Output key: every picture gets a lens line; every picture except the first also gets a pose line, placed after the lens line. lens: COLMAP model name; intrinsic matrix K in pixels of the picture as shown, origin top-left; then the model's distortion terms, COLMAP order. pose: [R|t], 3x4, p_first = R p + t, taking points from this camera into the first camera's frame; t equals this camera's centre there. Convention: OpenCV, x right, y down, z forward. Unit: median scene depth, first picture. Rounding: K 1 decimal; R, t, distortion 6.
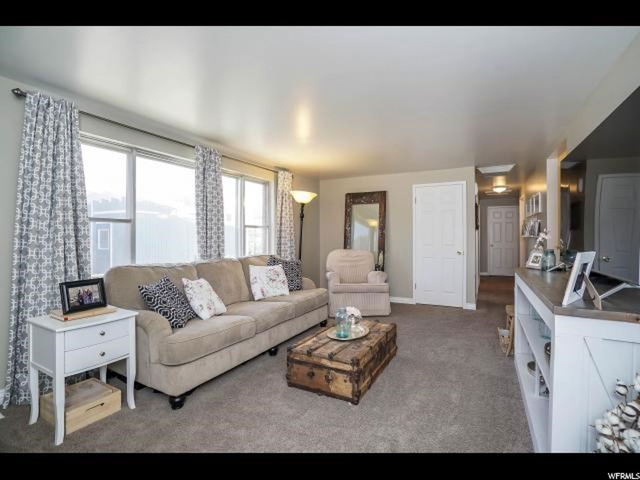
lens RADIAL K [[308.5, 0, 320.0], [0, 308.5, 240.0], [0, 0, 1]] dist [-0.002084, 0.000544]
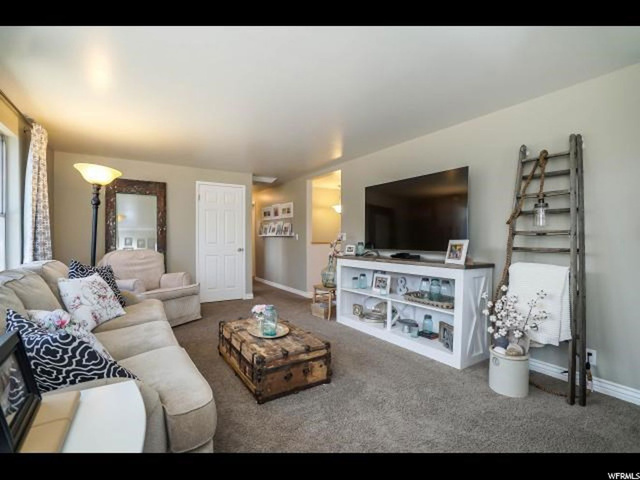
lens RADIAL K [[308.5, 0, 320.0], [0, 308.5, 240.0], [0, 0, 1]] dist [-0.002084, 0.000544]
pose [[0.492137, -0.003148, 0.870512, -0.469272], [0.008363, 0.999964, -0.001111, 0.012232], [-0.870478, 0.007827, 0.492146, 0.262773]]
